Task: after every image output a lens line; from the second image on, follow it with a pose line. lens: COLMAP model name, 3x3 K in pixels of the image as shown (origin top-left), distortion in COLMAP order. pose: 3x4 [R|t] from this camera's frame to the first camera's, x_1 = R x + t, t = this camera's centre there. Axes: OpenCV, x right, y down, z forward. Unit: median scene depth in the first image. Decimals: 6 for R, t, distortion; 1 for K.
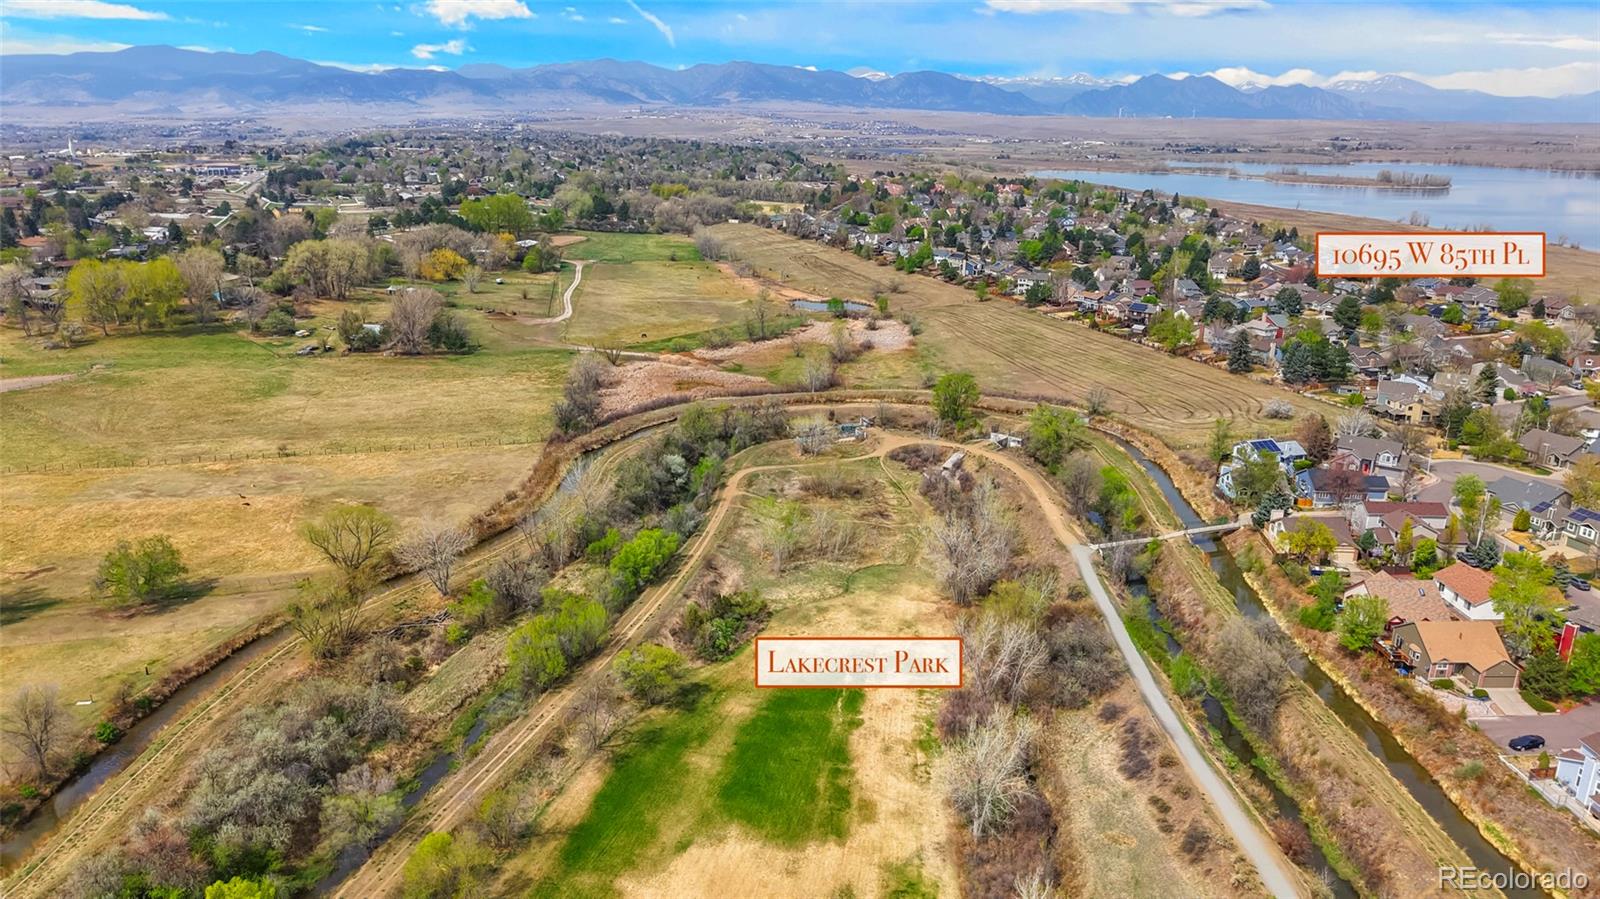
lens RADIAL K [[1114.6, 0, 796.0], [0, 1114.6, 448.8], [0, 0, 1]] dist [0.048798, -0.035098]
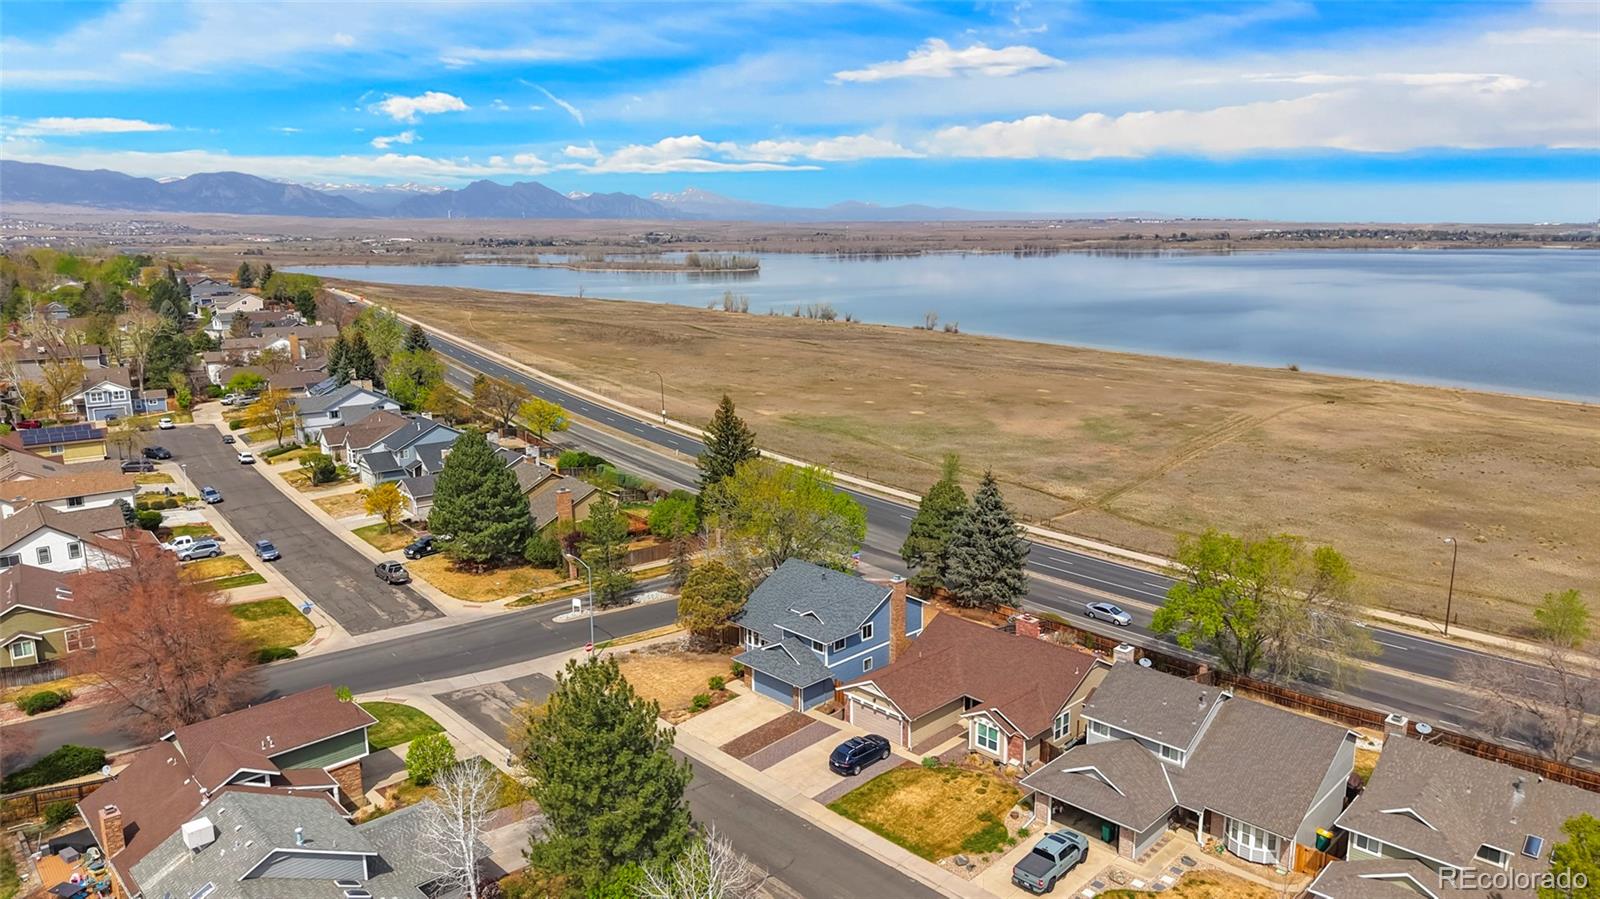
lens RADIAL K [[1114.6, 0, 799.9], [0, 1114.6, 446.7], [0, 0, 1]] dist [0.048798, -0.035098]
pose [[0.849355, -0.115848, 0.514952, 0.078143], [0.162423, 0.985641, -0.046161, -0.027324], [-0.502210, 0.122847, 0.855975, 0.141681]]
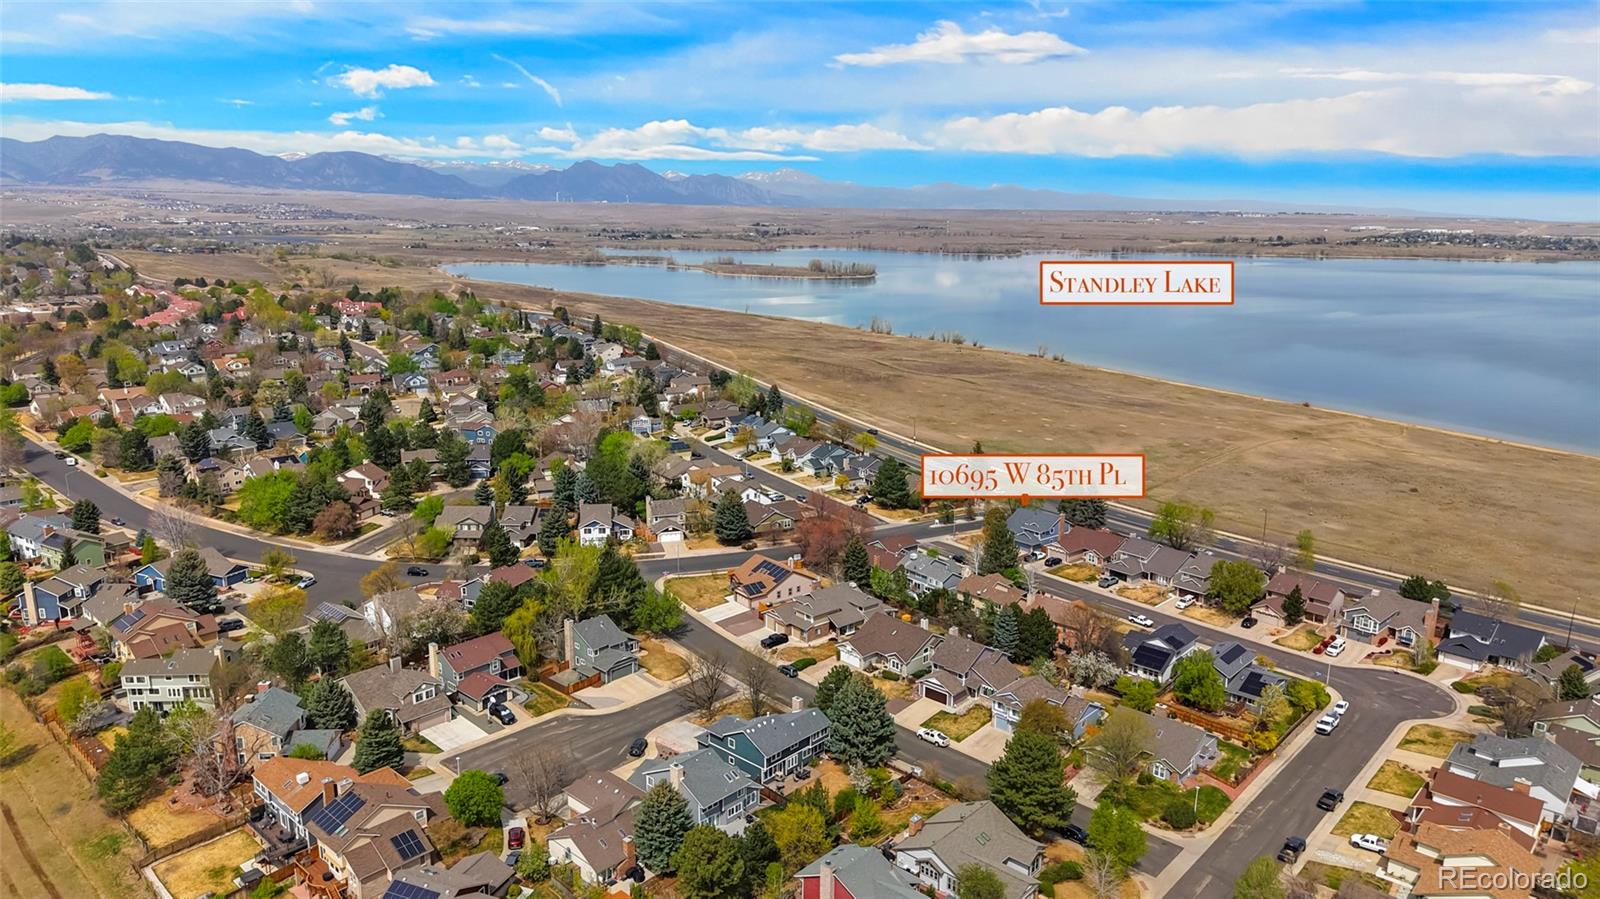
lens RADIAL K [[1114.6, 0, 800.2], [0, 1114.6, 450.4], [0, 0, 1]] dist [0.048798, -0.035098]
pose [[0.889124, -0.098802, 0.446873, 0.038078], [0.129060, 0.990920, -0.037696, -0.029175], [-0.439091, 0.091190, 0.893803, 0.096022]]
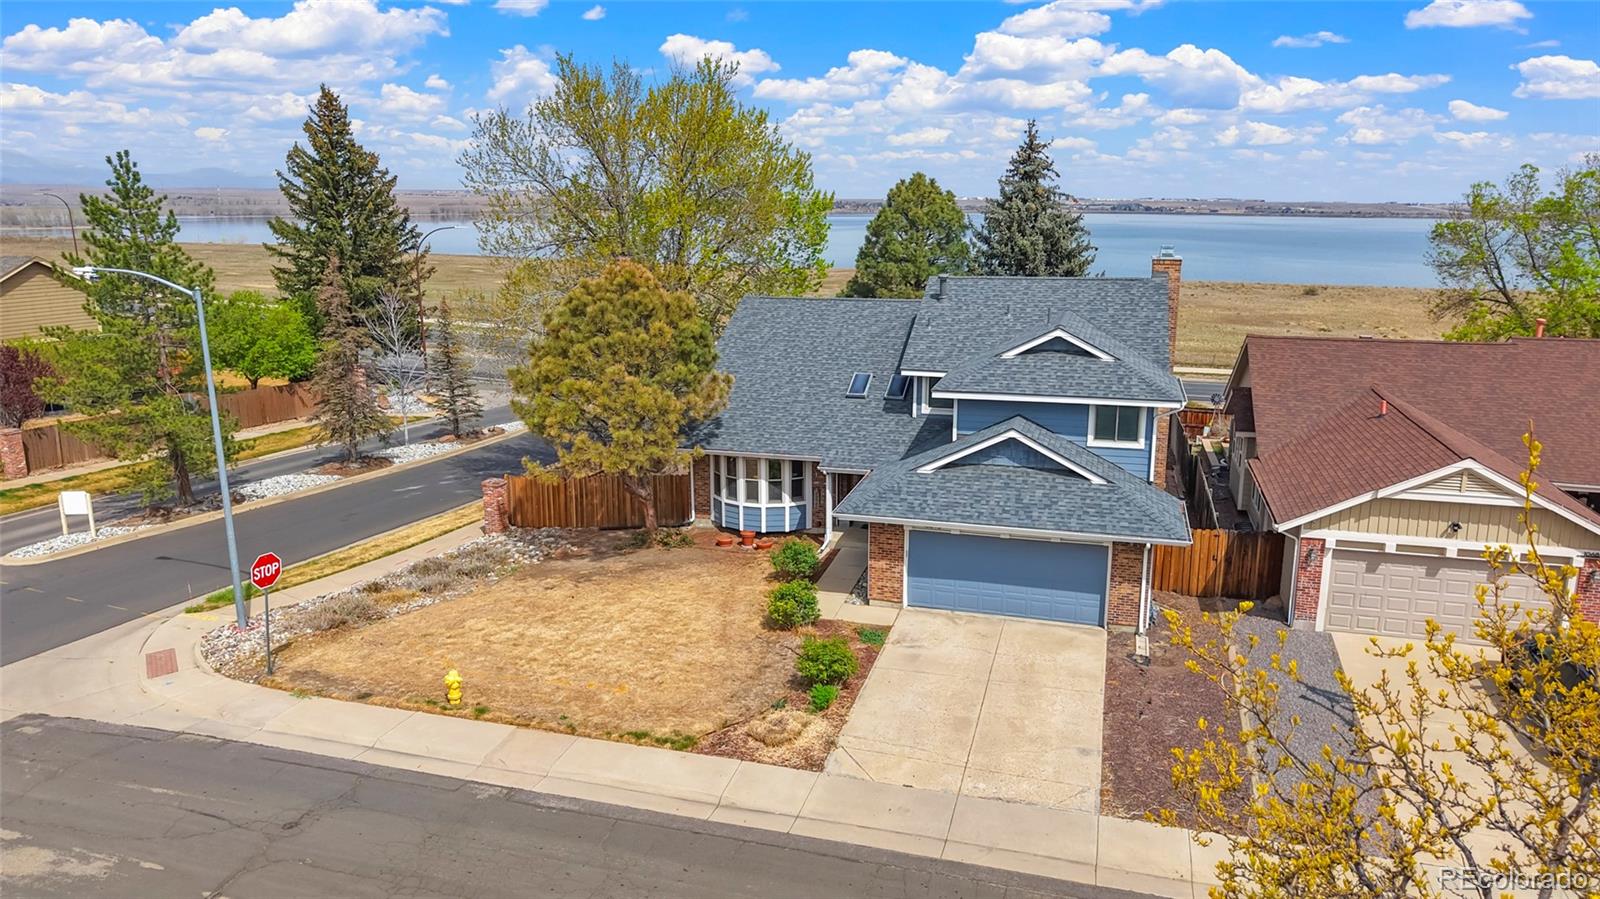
lens RADIAL K [[1114.6, 0, 802.2], [0, 1114.6, 457.6], [0, 0, 1]] dist [0.048798, -0.035098]
pose [[0.472504, -0.201938, 0.857882, 0.083388], [0.261625, 0.961657, 0.082268, -0.024775], [-0.841601, 0.185572, 0.507219, 0.163396]]
